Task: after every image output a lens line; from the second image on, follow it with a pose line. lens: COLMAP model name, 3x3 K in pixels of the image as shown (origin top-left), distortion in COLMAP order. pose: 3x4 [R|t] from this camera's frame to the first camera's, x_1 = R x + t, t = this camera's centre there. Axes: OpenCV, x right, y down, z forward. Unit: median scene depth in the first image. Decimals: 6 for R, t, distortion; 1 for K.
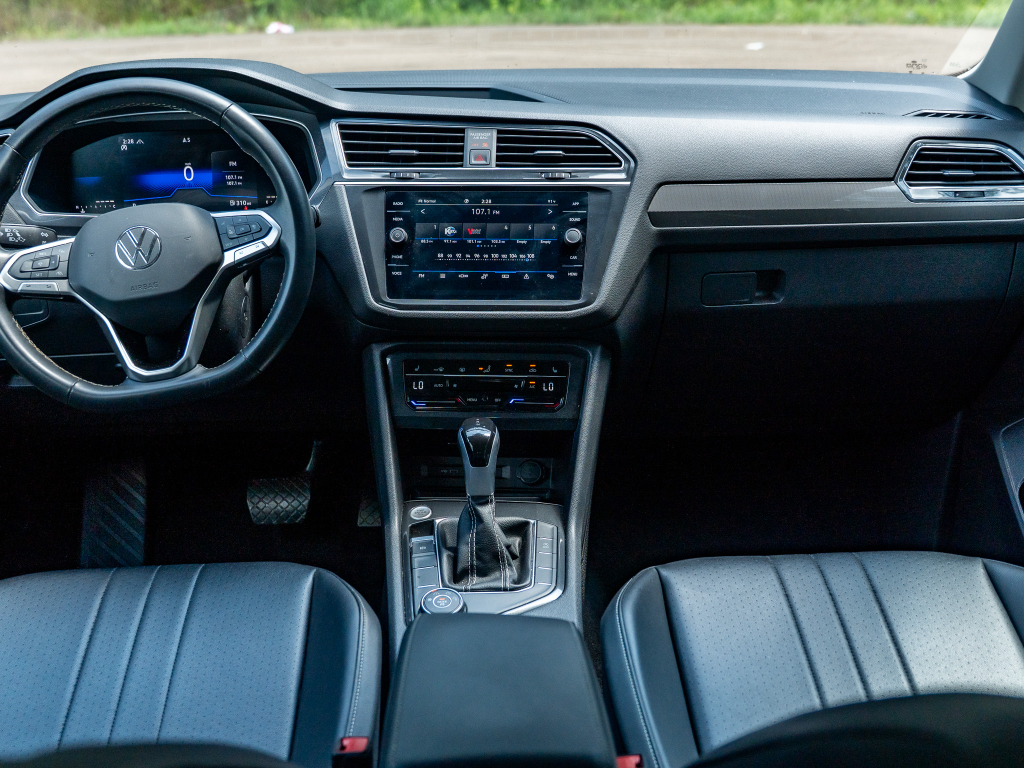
lens RADIAL K [[1235.3, 0, 512.0], [0, 1235.3, 384.0], [0, 0, 1]] dist [-0.001707, 0.007191]
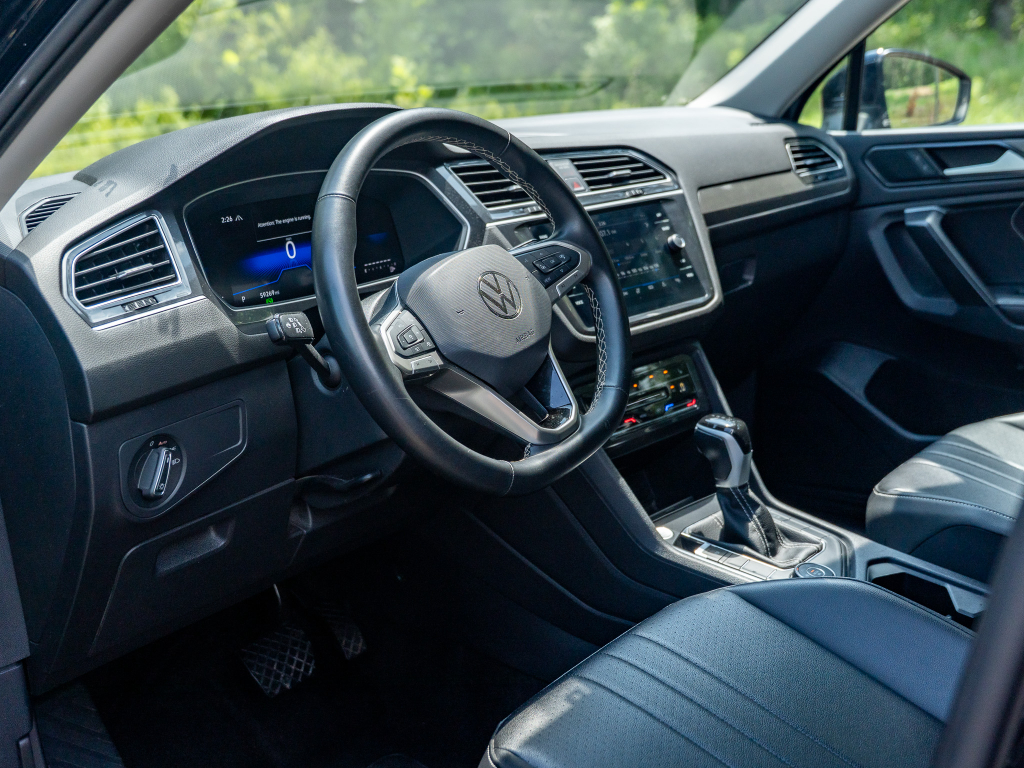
lens RADIAL K [[1235.3, 0, 512.0], [0, 1235.3, 384.0], [0, 0, 1]] dist [-0.001707, 0.007191]
pose [[0.665019, -0.208997, 0.716986, -0.837690], [0.302480, 0.953152, -0.002718, -0.042539], [-0.682829, 0.218682, 0.697082, 0.378725]]
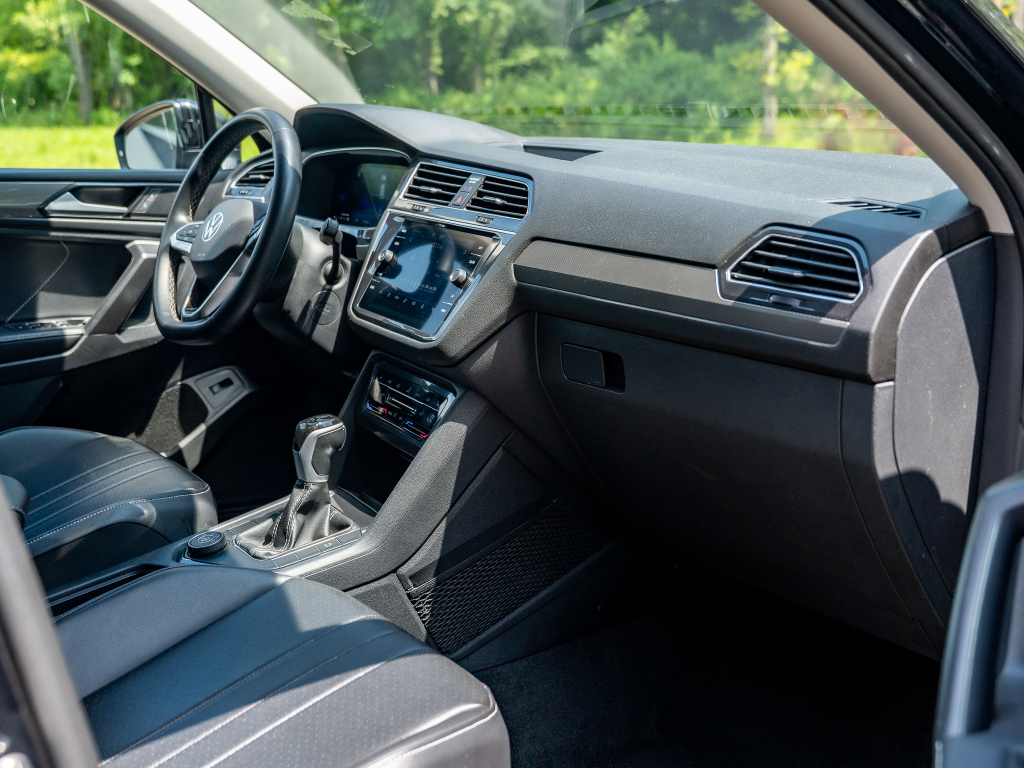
lens RADIAL K [[1235.3, 0, 512.0], [0, 1235.3, 384.0], [0, 0, 1]] dist [-0.001707, 0.007191]
pose [[0.539931, 0.202940, -0.816878, 0.915269], [-0.321759, 0.946554, 0.022483, -0.072782], [0.777783, 0.250699, 0.576371, 0.475788]]
